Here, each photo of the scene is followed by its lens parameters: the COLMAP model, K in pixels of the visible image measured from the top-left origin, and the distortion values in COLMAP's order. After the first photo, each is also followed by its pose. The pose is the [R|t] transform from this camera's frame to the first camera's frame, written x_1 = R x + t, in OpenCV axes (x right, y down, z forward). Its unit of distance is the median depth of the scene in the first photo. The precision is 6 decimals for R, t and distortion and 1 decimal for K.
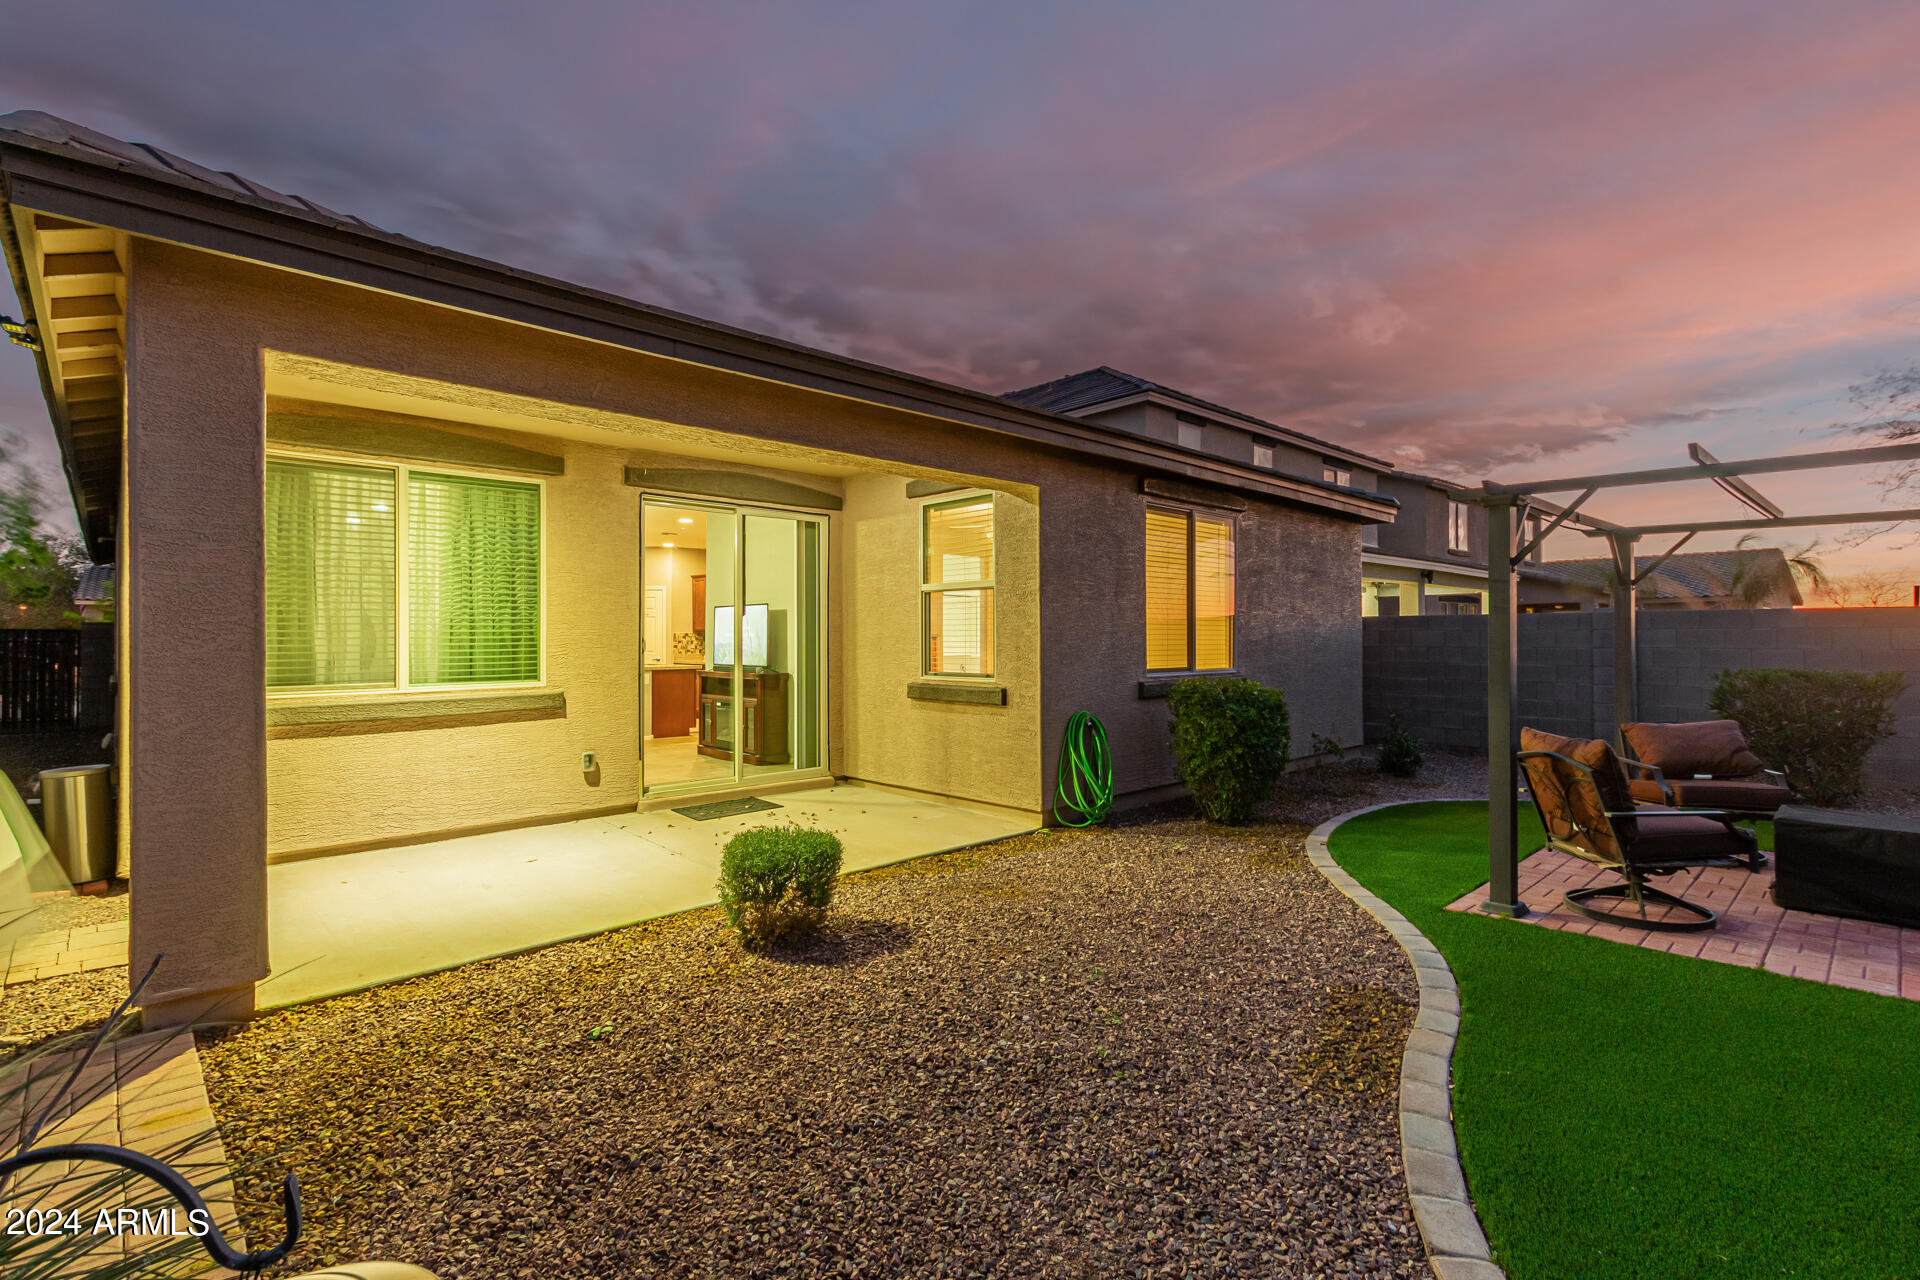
lens RADIAL K [[880.4, 0, 961.3], [0, 880.4, 634.3], [0, 0, 1]] dist [0.010327, -0.000010]
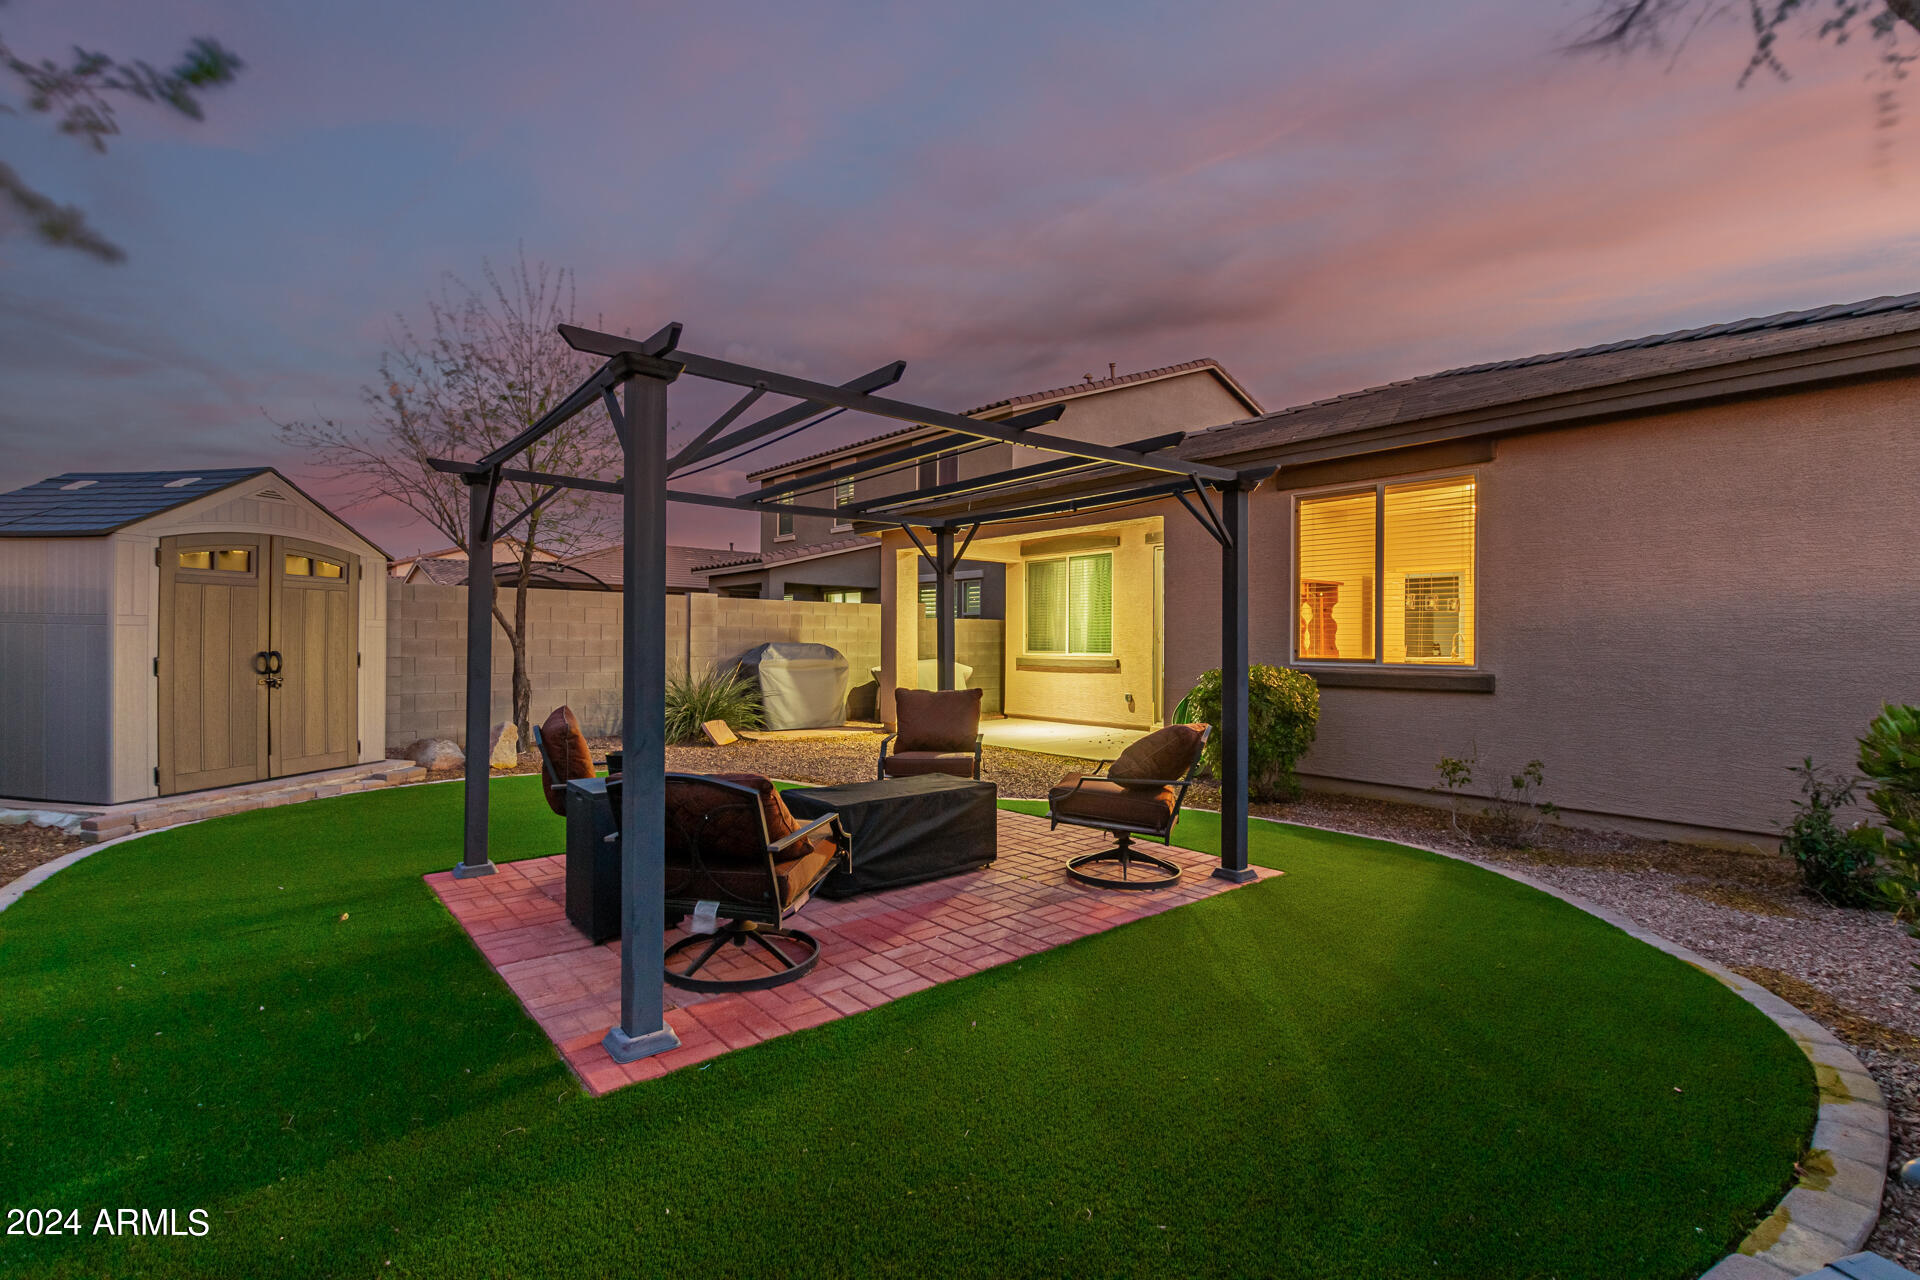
lens RADIAL K [[875.0, 0, 963.9], [0, 875.0, 645.9], [0, 0, 1]] dist [0.008696, -0.000364]
pose [[-0.060582, 0.007799, -0.998133, 1.450012], [-0.000764, 0.999969, 0.007859, 0.020699], [0.998163, 0.001238, -0.060574, 0.777893]]
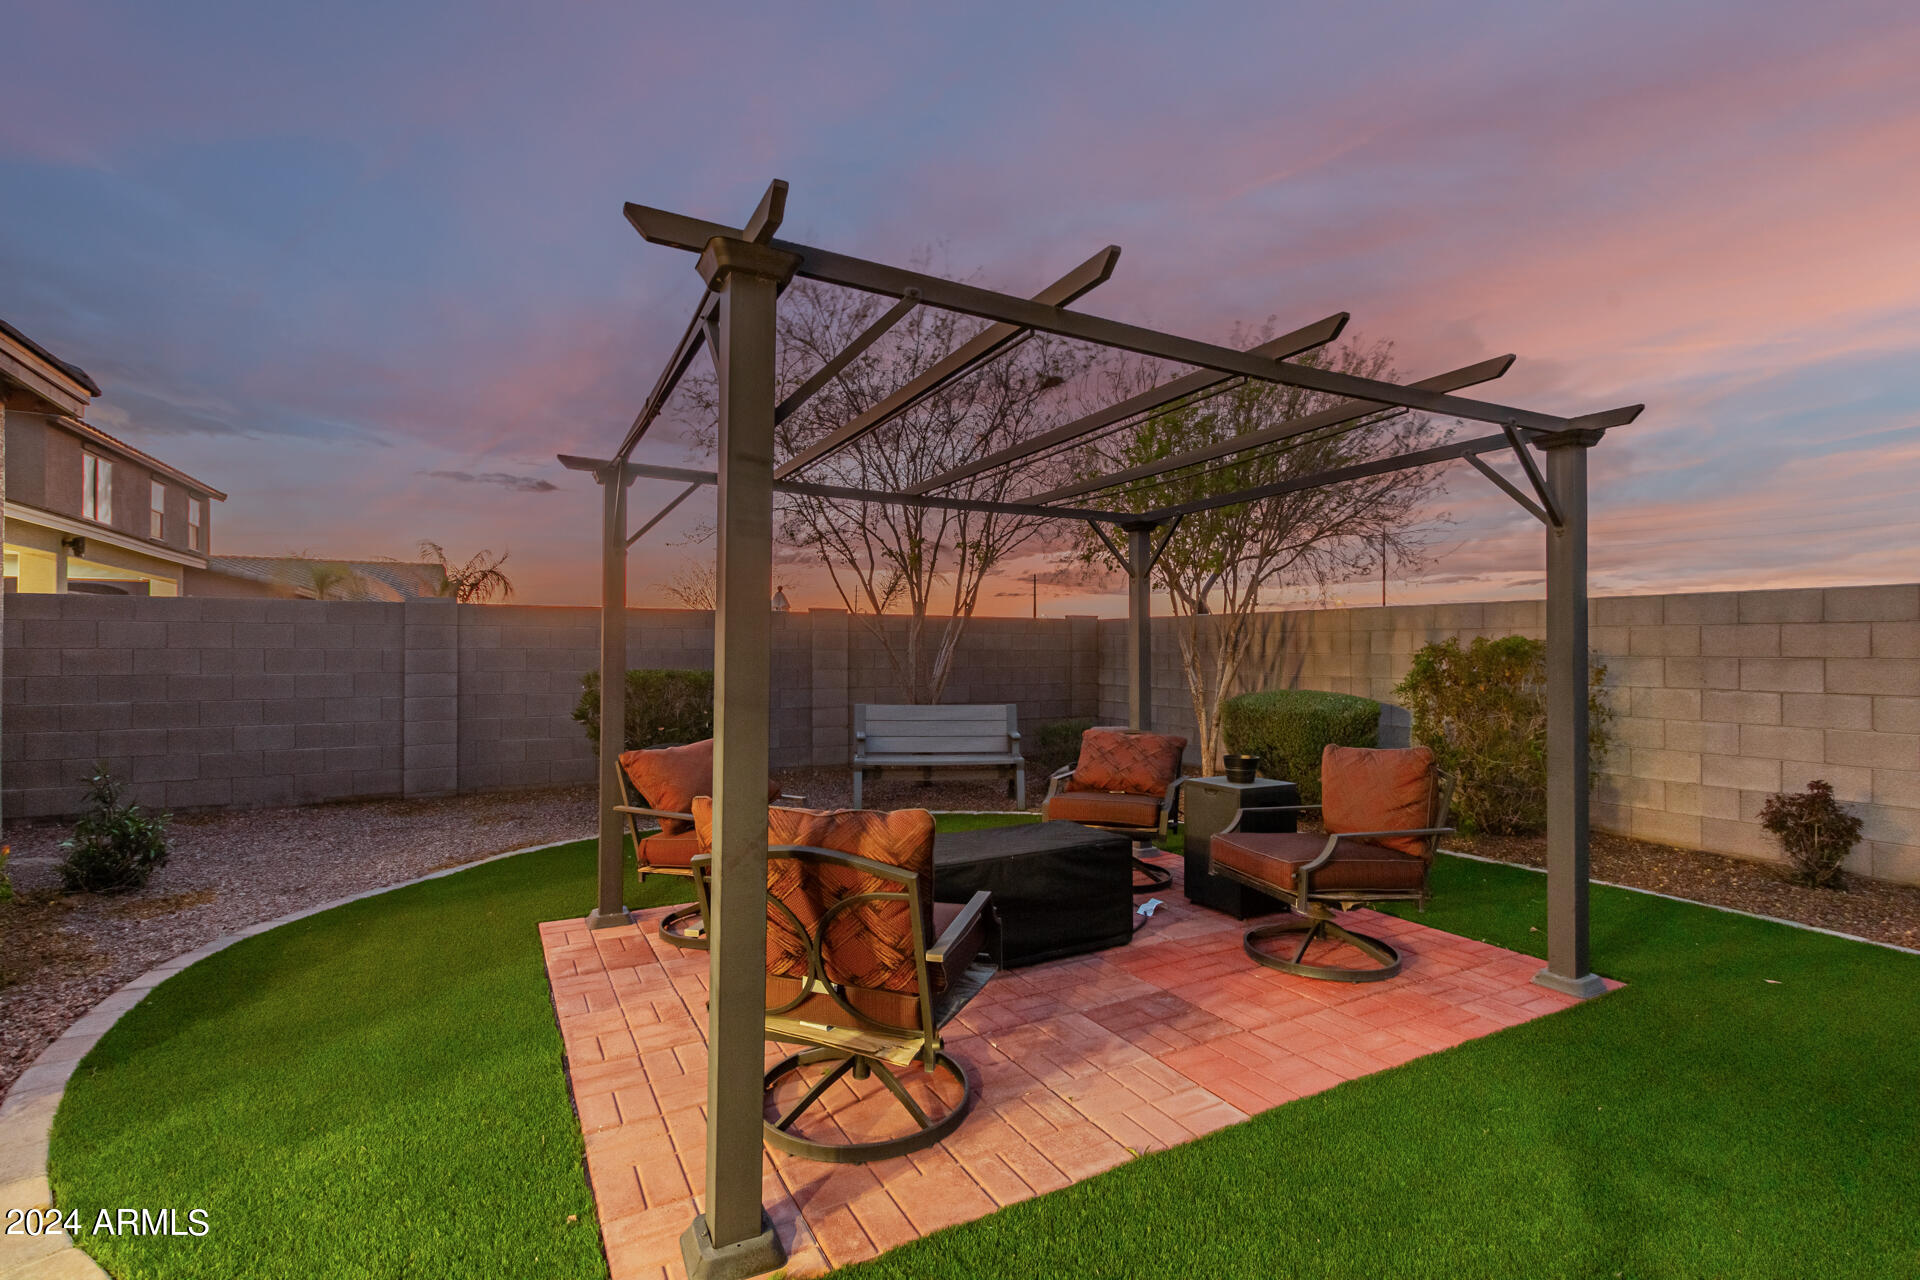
lens RADIAL K [[875.0, 0, 963.9], [0, 875.0, 645.9], [0, 0, 1]] dist [0.008696, -0.000364]
pose [[0.249679, 0.006227, 0.968309, 0.163398], [-0.007680, 0.999961, -0.004450, 0.019218], [-0.968298, -0.006325, 0.249717, 0.549840]]
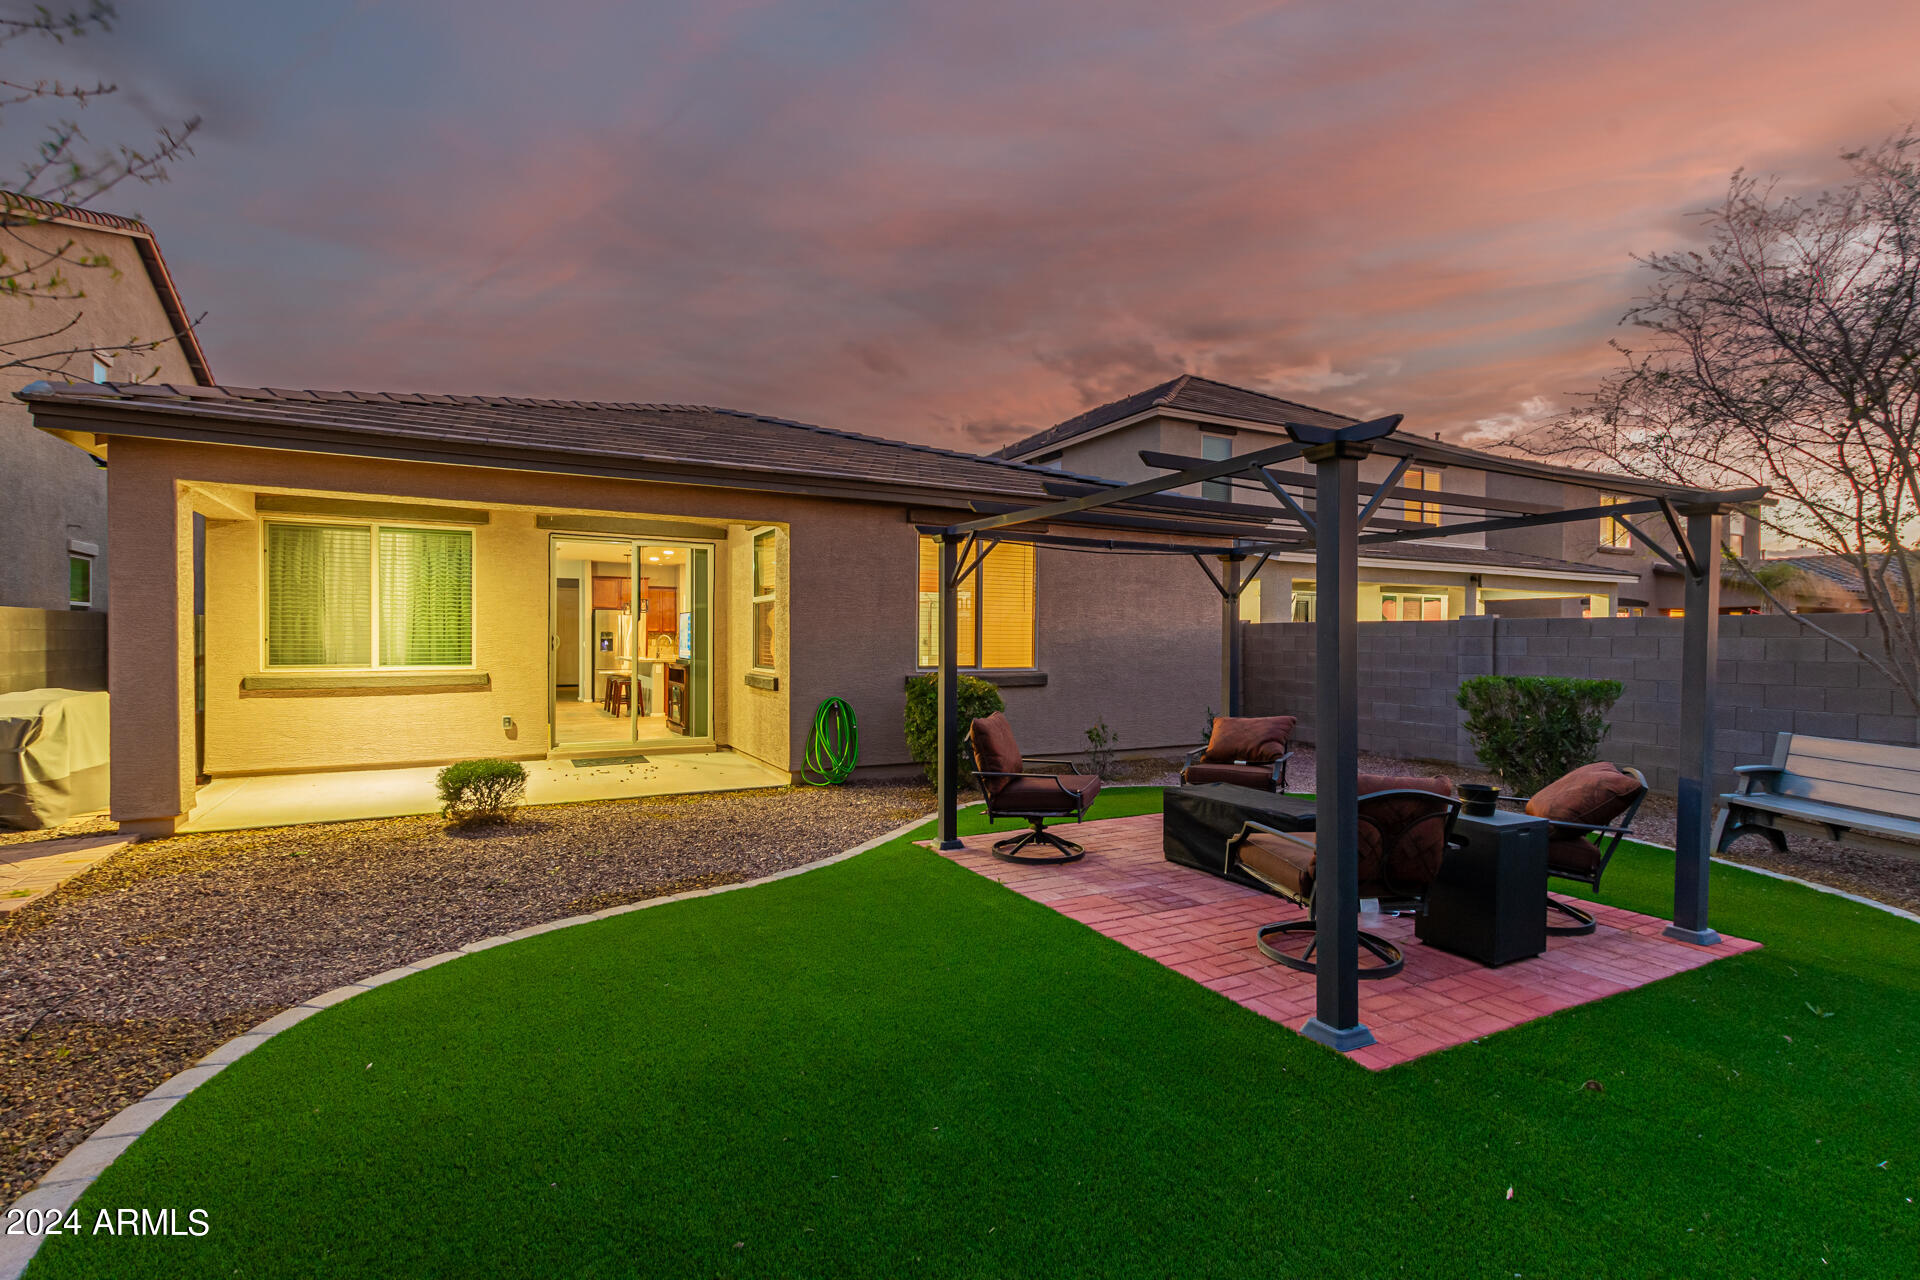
lens RADIAL K [[875.0, 0, 963.9], [0, 875.0, 645.9], [0, 0, 1]] dist [0.008696, -0.000364]
pose [[0.965125, 0.012166, -0.261508, 0.678071], [-0.008880, 0.999866, 0.013744, -0.006761], [0.261640, -0.010942, 0.965104, -0.186986]]
